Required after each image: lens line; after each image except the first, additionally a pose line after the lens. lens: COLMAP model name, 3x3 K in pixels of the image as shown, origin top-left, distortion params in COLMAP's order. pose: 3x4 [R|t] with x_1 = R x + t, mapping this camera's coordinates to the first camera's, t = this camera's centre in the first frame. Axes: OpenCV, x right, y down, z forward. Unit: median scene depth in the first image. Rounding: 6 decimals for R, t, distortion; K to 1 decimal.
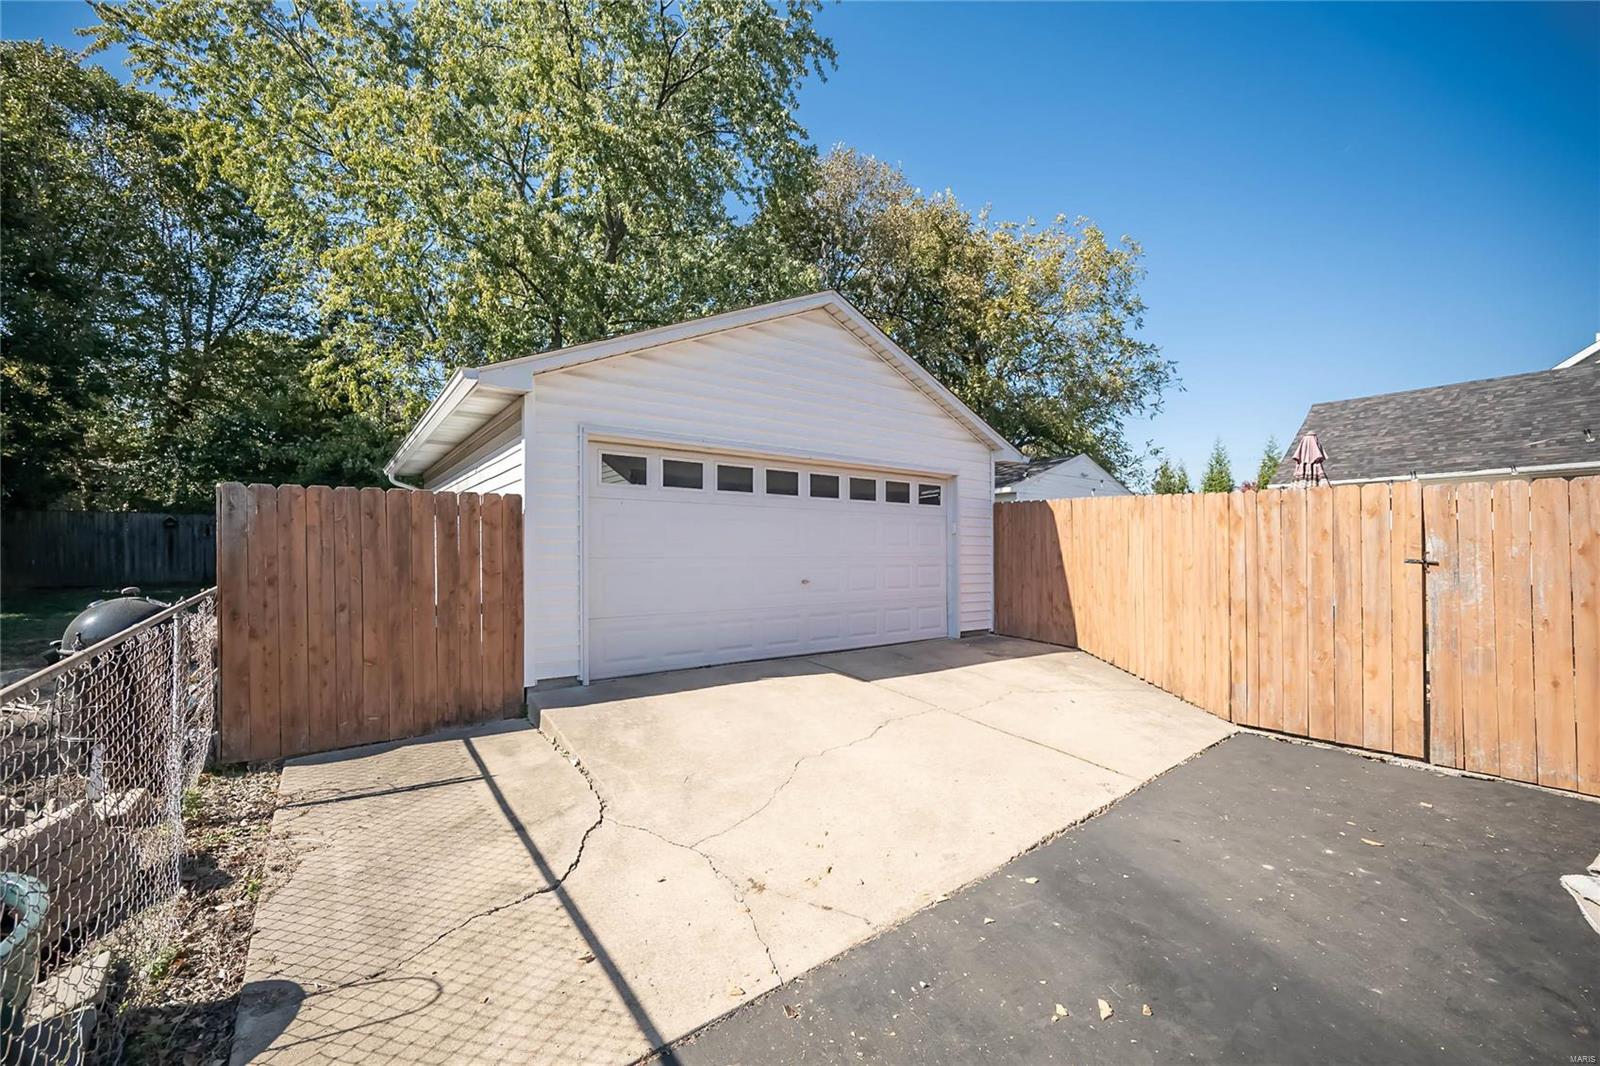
lens RADIAL K [[630.4, 0, 803.2], [0, 630.4, 544.0], [0, 0, 1]] dist [-0.001027, 0.000050]
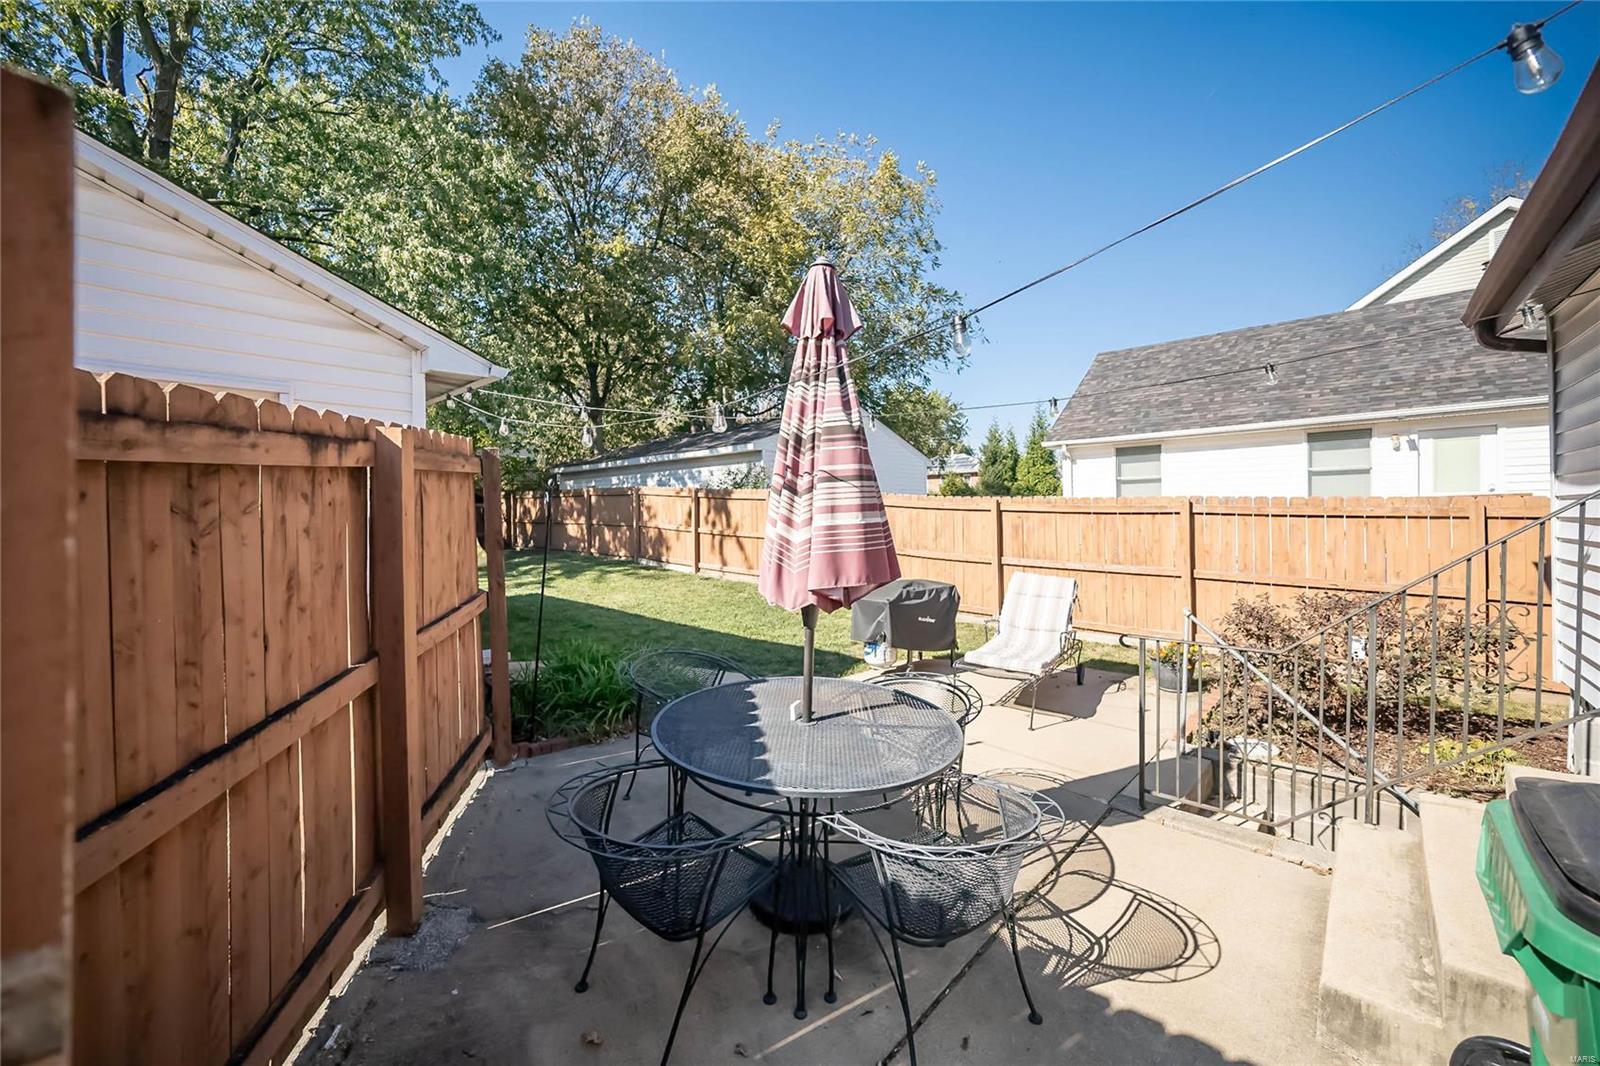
lens RADIAL K [[630.4, 0, 799.1], [0, 630.4, 516.0], [0, 0, 1]] dist [-0.001027, 0.000050]
pose [[0.983227, -0.015679, 0.181711, 0.277536], [0.013623, 0.999828, 0.012556, -0.010928], [-0.181877, -0.009869, 0.983272, 0.243210]]
